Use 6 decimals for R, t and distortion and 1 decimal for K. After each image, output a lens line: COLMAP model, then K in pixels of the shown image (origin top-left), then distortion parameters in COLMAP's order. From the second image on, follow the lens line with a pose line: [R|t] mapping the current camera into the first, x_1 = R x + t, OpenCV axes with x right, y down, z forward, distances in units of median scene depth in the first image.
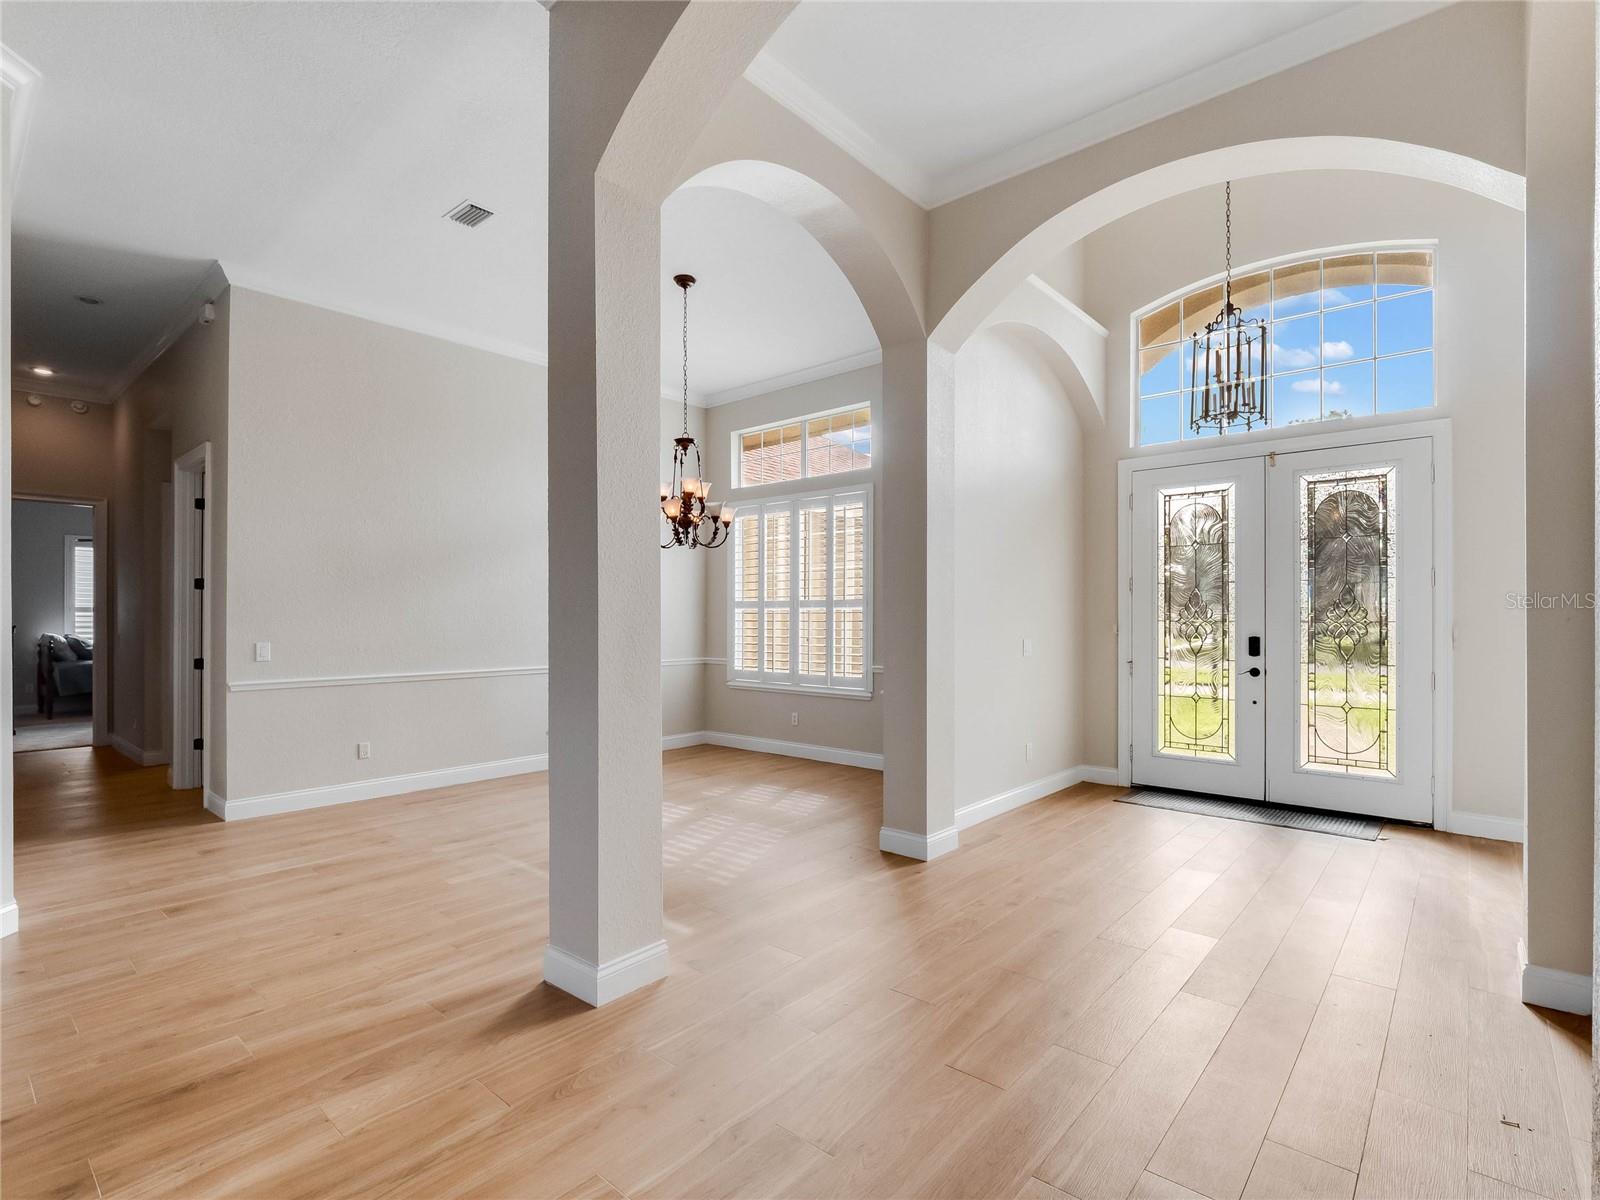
lens RADIAL K [[776.2, 0, 804.6], [0, 776.2, 609.8], [0, 0, 1]] dist [-0.008381, -0.003345]
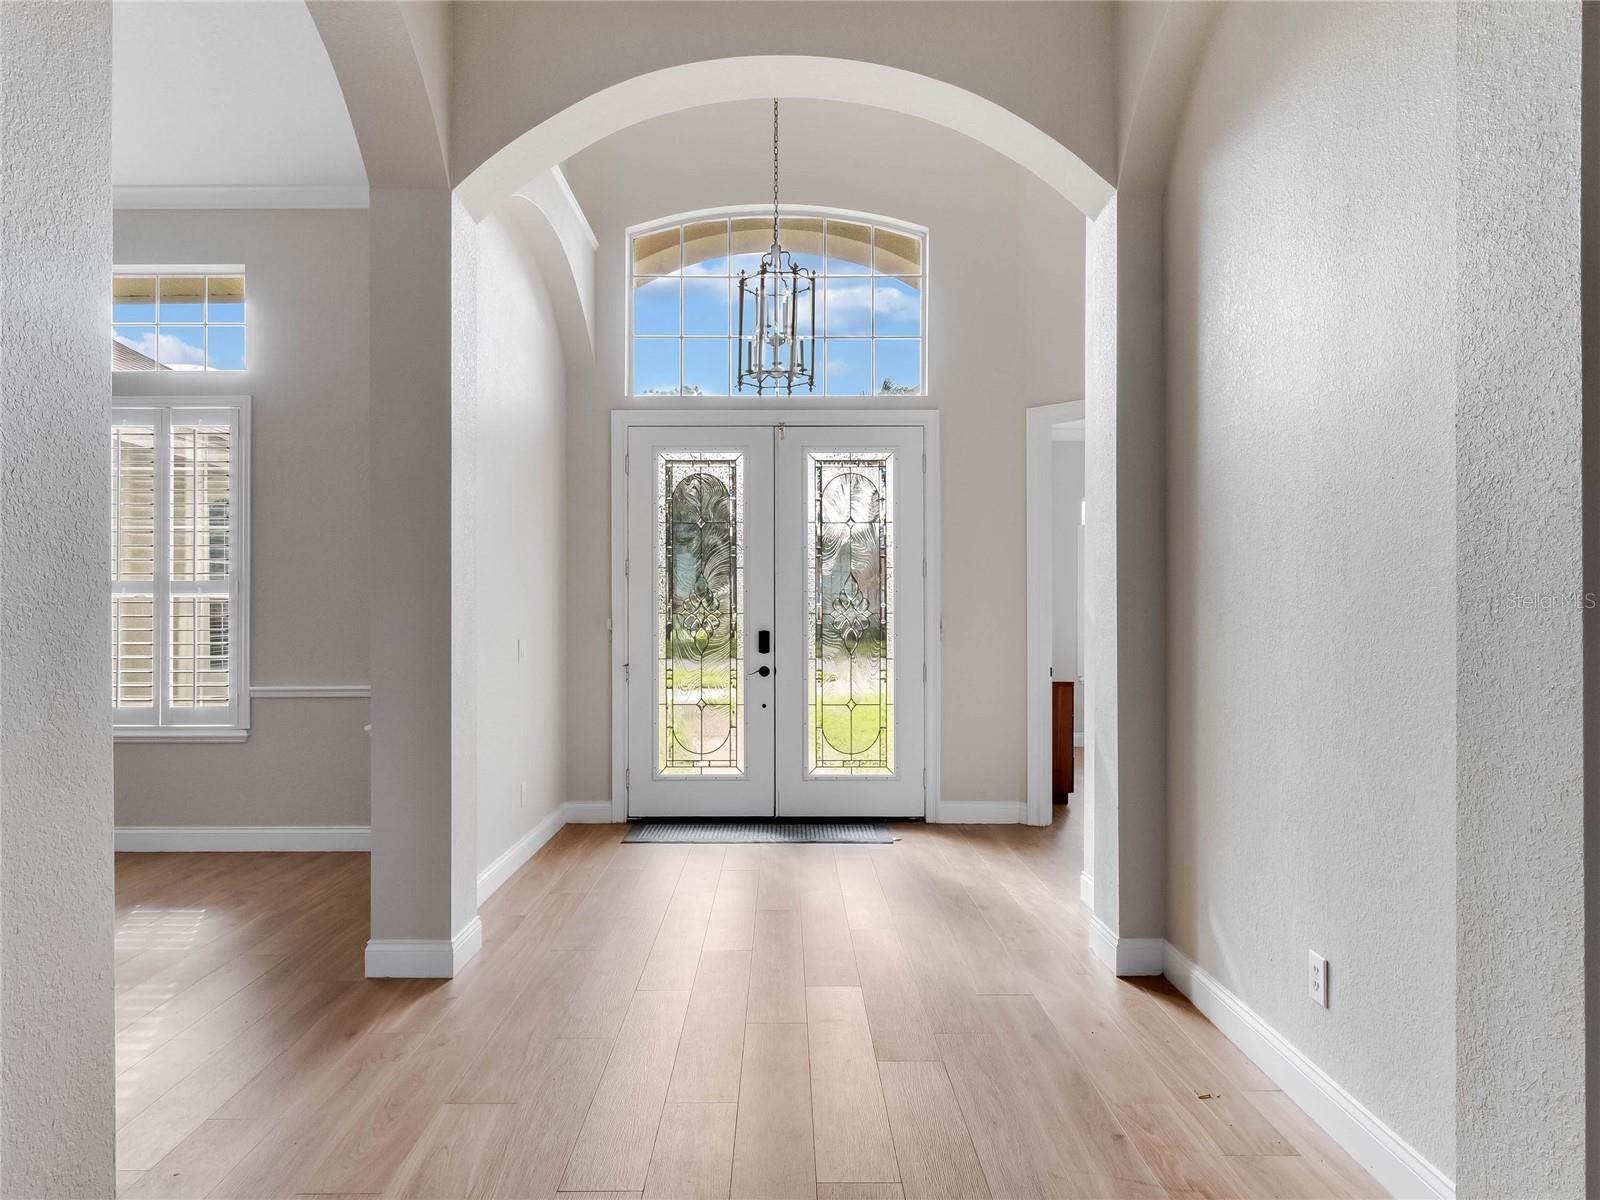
lens RADIAL K [[1003.0, 0, 794.8], [0, 1003.0, 594.5], [0, 0, 1]] dist [-0.003469, 0.001834]
pose [[0.753248, 0.007937, 0.657688, -0.140401], [-0.004790, 0.999967, -0.006582, 0.001096], [-0.657719, 0.001807, 0.753261, 0.120962]]
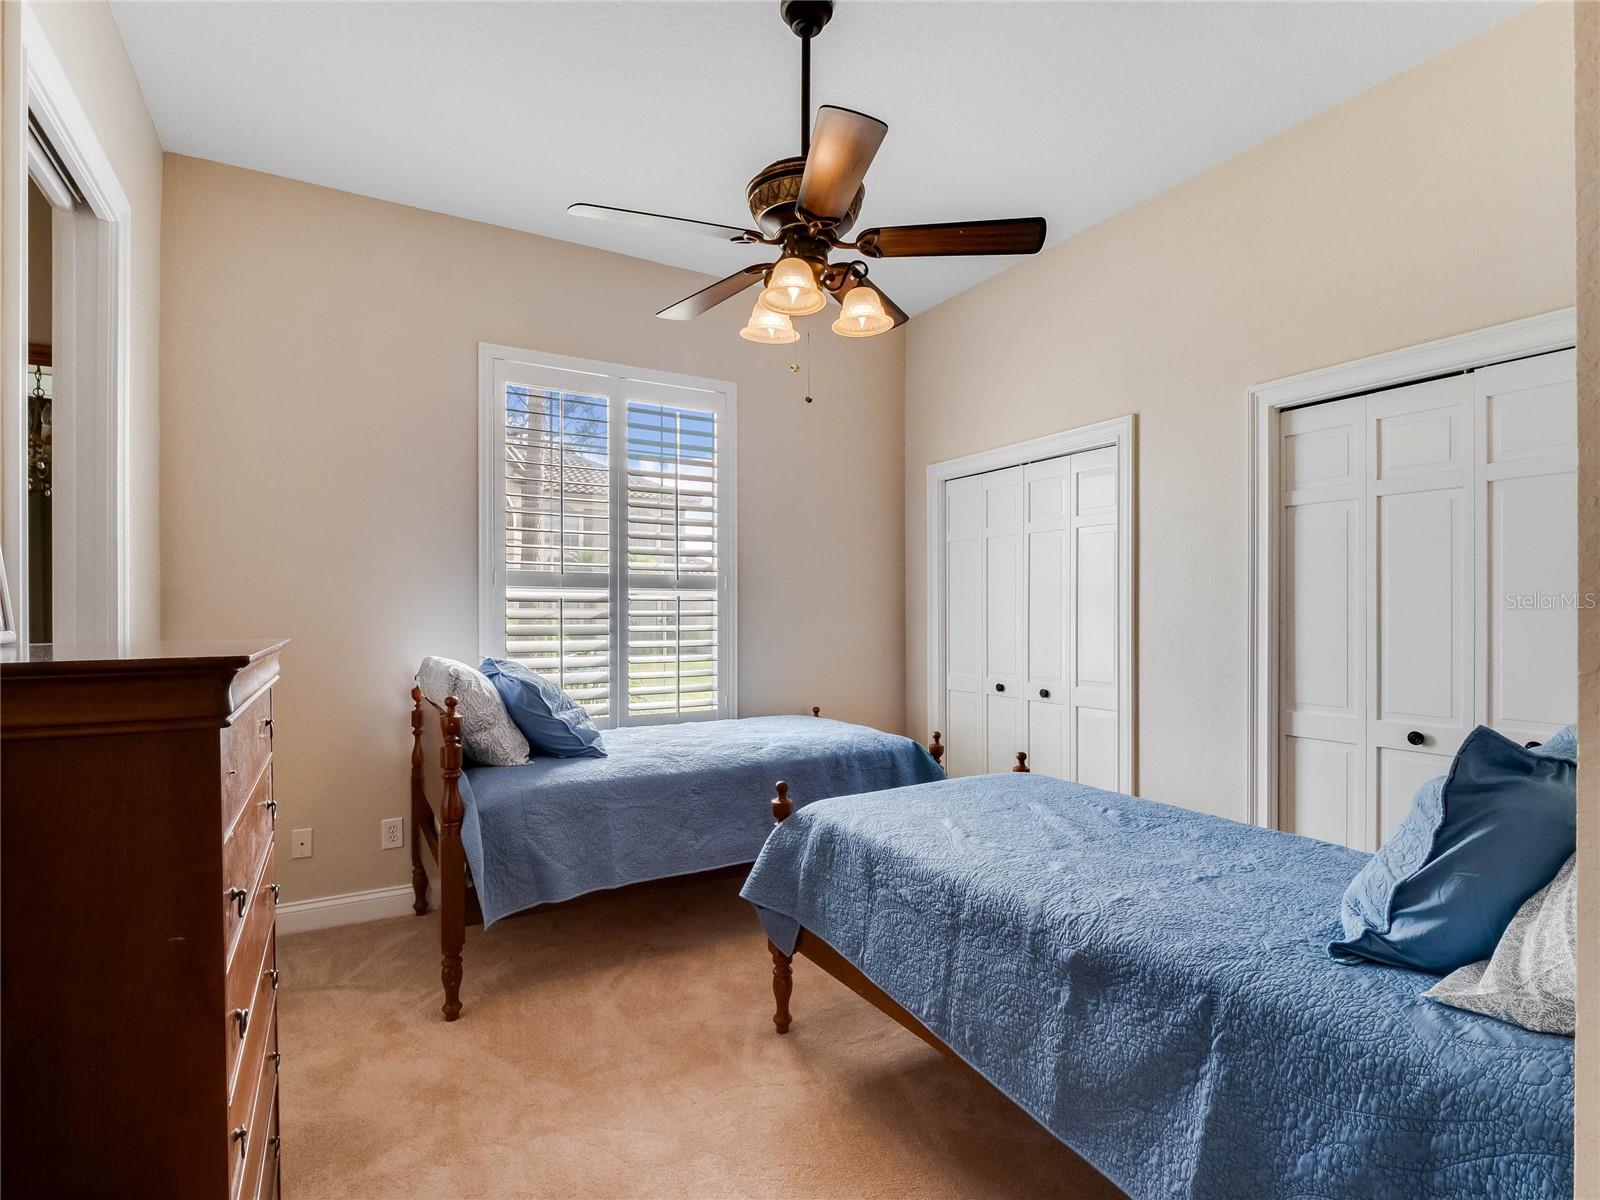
lens RADIAL K [[811.6, 0, 796.3], [0, 811.6, 608.2], [0, 0, 1]] dist [-0.007697, -0.002884]
pose [[0.942546, 0.002544, -0.334066, -1.441639], [-0.000848, 0.999986, 0.005224, 0.020318], [0.334075, -0.004641, 0.942535, 1.441426]]
